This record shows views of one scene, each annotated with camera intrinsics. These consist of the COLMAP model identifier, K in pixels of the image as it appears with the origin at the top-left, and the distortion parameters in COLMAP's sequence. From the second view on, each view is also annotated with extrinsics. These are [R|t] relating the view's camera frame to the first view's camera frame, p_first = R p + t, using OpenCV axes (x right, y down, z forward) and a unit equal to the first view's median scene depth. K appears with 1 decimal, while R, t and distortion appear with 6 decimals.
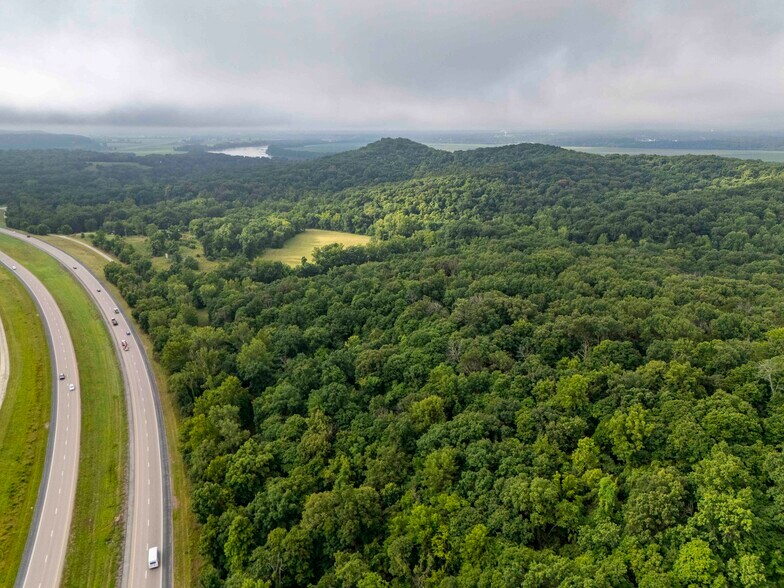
lens RADIAL K [[571.5, 0, 393.6], [0, 571.5, 297.6], [0, 0, 1]] dist [0.058115, -0.049573]
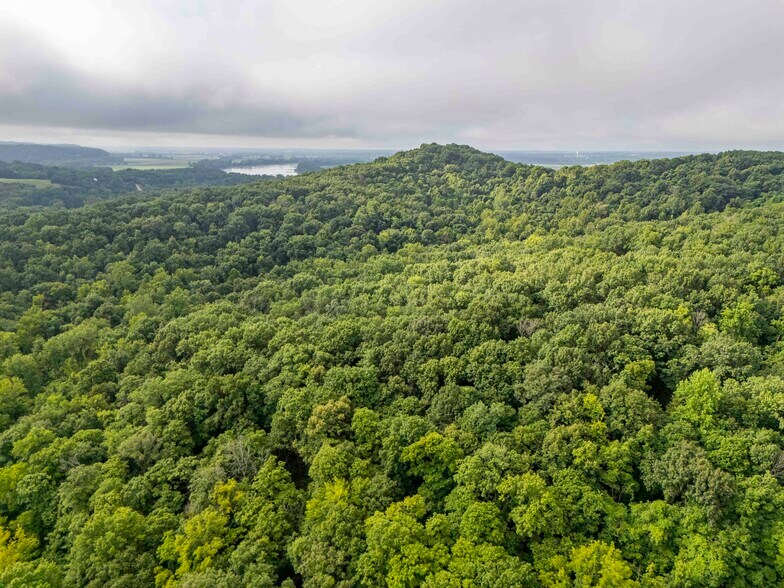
lens RADIAL K [[571.5, 0, 391.2], [0, 571.5, 294.6], [0, 0, 1]] dist [0.058115, -0.049573]
pose [[0.994714, 0.034811, -0.096607, 0.017133], [-0.038623, 0.998536, -0.037880, -0.204672], [0.095147, 0.041411, 0.994602, 0.836278]]
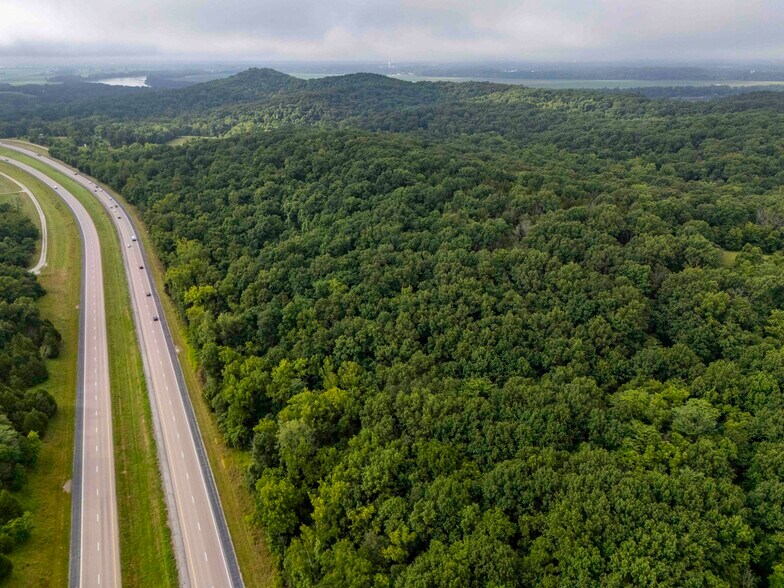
lens RADIAL K [[571.5, 0, 392.8], [0, 571.5, 296.9], [0, 0, 1]] dist [0.058115, -0.049573]
pose [[0.985567, -0.064705, 0.156429, 0.102409], [0.047843, 0.992862, 0.109253, 0.135528], [-0.162381, -0.100192, 0.981628, -0.478067]]
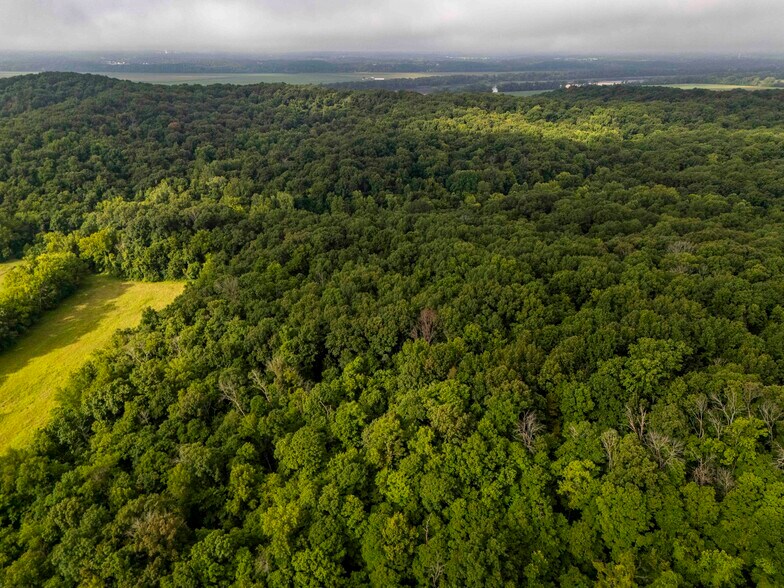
lens RADIAL K [[571.5, 0, 396.4], [0, 571.5, 296.0], [0, 0, 1]] dist [0.058115, -0.049573]
pose [[0.652559, -0.296830, 0.697179, -0.128994], [0.213023, 0.954837, 0.207141, -0.086494], [-0.727178, 0.013344, 0.686319, 0.276245]]
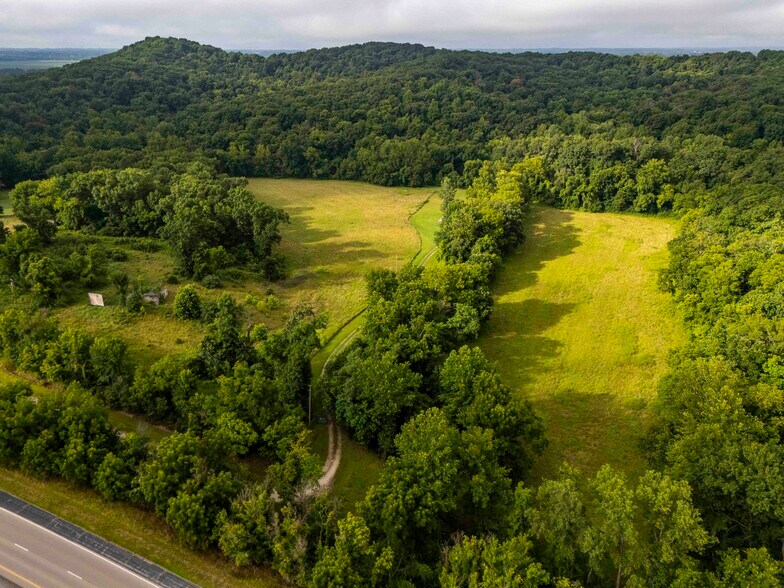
lens RADIAL K [[571.5, 0, 391.9], [0, 571.5, 292.5], [0, 0, 1]] dist [0.058115, -0.049573]
pose [[0.871529, -0.190185, 0.451958, -0.264681], [0.138870, 0.979715, 0.144478, -0.067531], [-0.470268, -0.063153, 0.880261, 0.423120]]
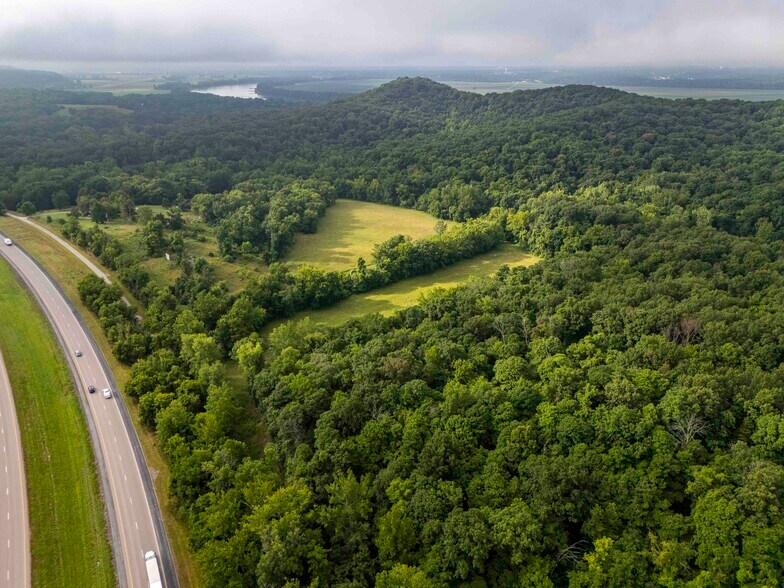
lens RADIAL K [[571.5, 0, 393.0], [0, 571.5, 298.2], [0, 0, 1]] dist [0.058115, -0.049573]
pose [[0.999826, -0.005039, 0.017945, -0.086859], [0.003237, 0.995076, 0.099066, -0.061028], [-0.018356, -0.098991, 0.994919, 0.190545]]
